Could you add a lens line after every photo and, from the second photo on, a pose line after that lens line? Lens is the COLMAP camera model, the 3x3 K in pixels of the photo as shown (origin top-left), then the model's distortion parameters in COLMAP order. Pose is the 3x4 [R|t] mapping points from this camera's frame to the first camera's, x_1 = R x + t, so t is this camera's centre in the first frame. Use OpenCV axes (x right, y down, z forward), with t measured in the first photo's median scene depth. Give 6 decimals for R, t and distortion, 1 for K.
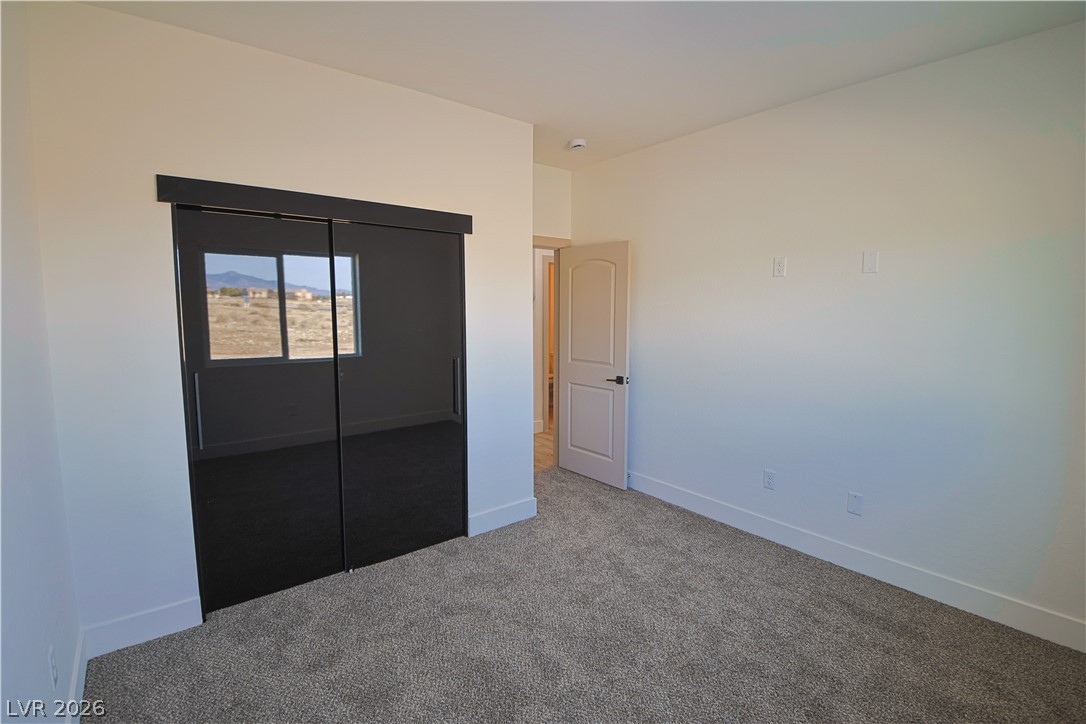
lens RADIAL K [[506.3, 0, 544.1], [0, 506.3, 355.2], [0, 0, 1]] dist [0.024211, -0.034219]
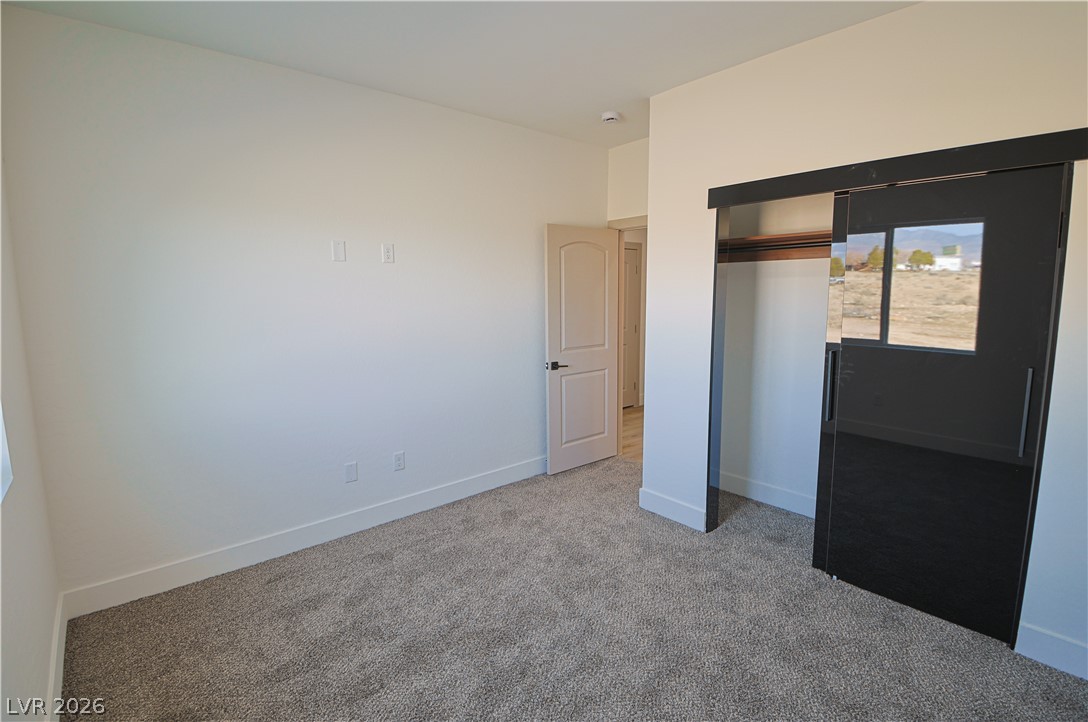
lens RADIAL K [[507.2, 0, 545.1], [0, 507.2, 354.2], [0, 0, 1]] dist [0.024211, -0.034219]
pose [[0.039308, 0.137632, -0.989703, 0.552292], [-0.079873, 0.987732, 0.134185, -0.067184], [0.996030, 0.073776, 0.049819, 0.495876]]
